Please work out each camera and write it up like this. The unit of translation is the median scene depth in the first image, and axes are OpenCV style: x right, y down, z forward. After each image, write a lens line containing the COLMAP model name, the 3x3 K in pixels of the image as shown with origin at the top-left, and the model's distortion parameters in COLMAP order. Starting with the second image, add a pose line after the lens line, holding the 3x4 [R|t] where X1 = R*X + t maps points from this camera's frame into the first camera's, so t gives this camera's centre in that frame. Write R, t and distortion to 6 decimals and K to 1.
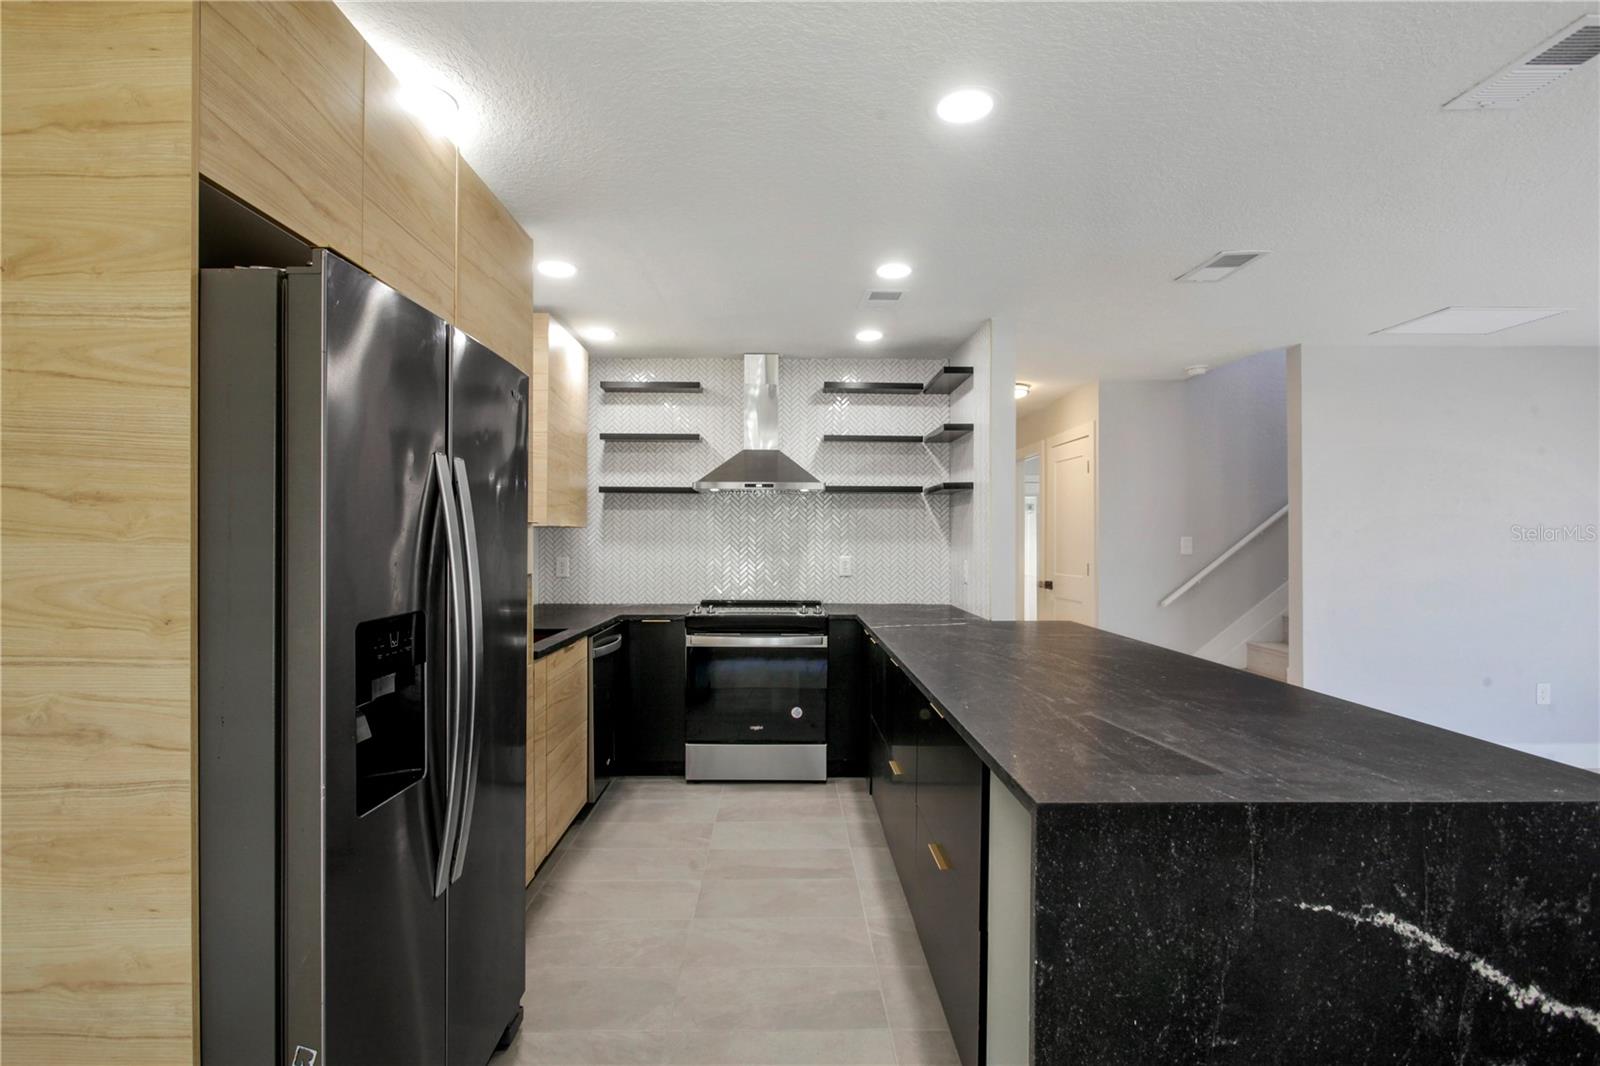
lens RADIAL K [[772.0, 0, 776.6], [0, 772.0, 535.2], [0, 0, 1]] dist [-0.003022, -0.001495]
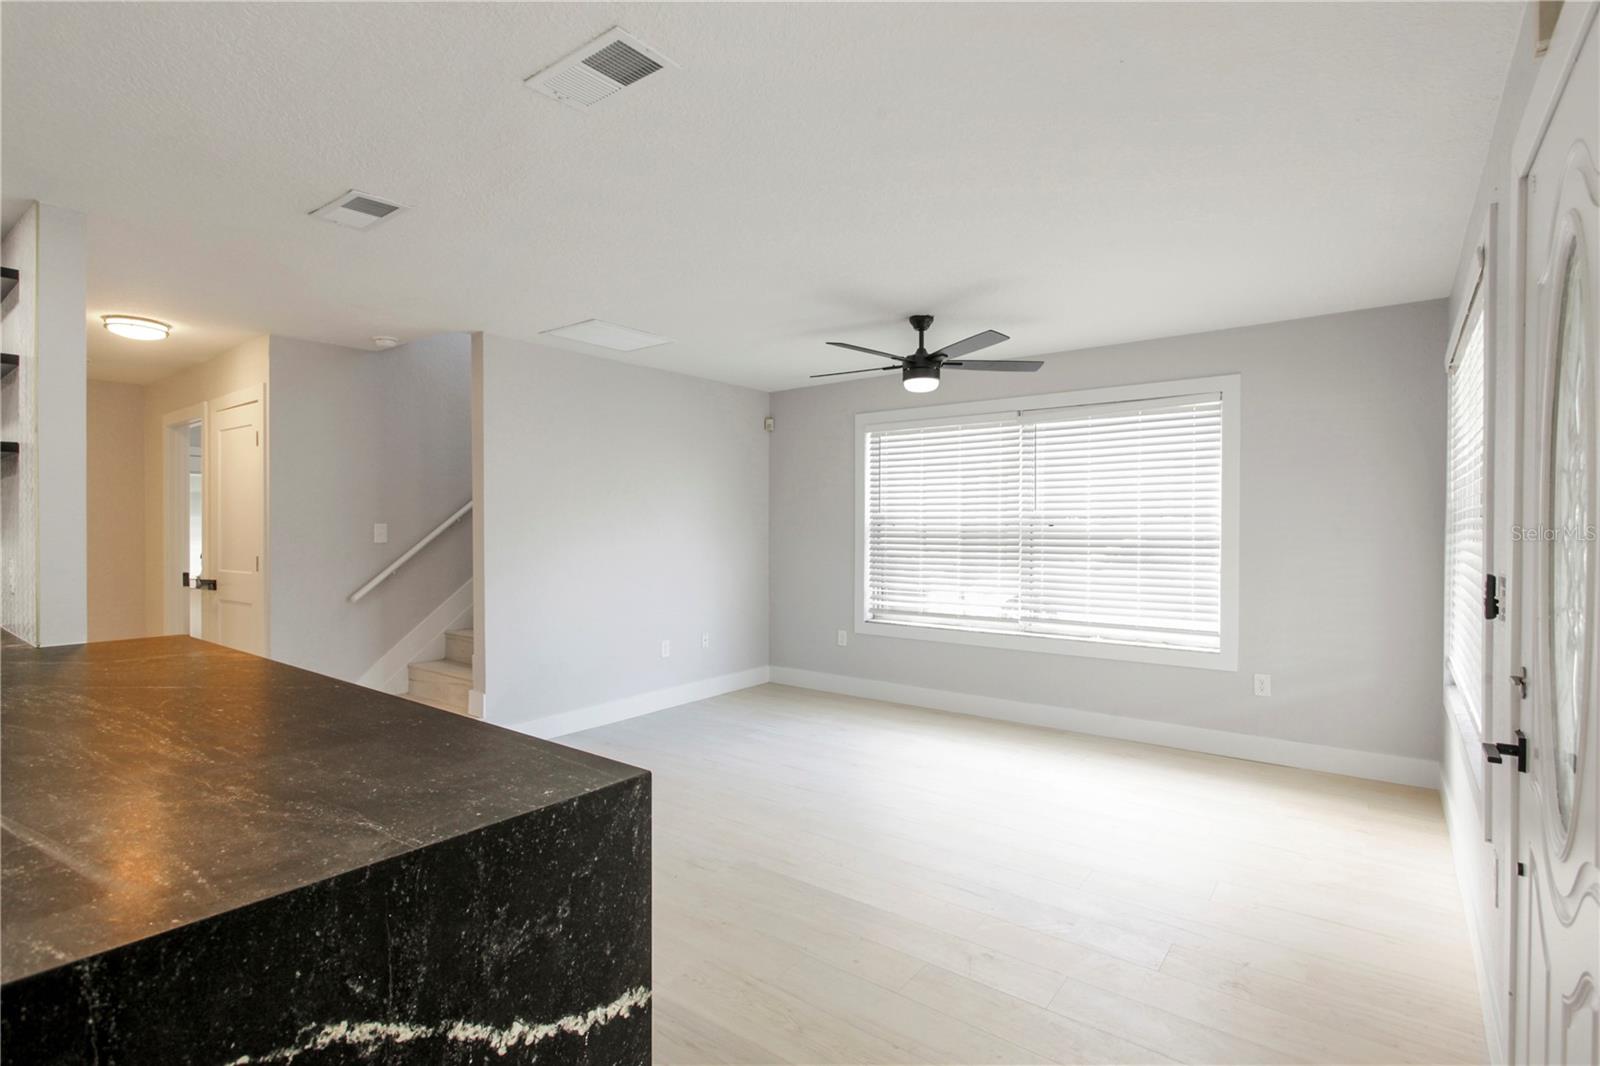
lens RADIAL K [[772.0, 0, 794.7], [0, 772.0, 531.0], [0, 0, 1]] dist [-0.003022, -0.001495]
pose [[0.621313, -0.010519, 0.783492, 0.489417], [0.002231, 0.999930, 0.011656, 0.005019], [-0.783559, -0.005494, 0.621293, 0.189489]]
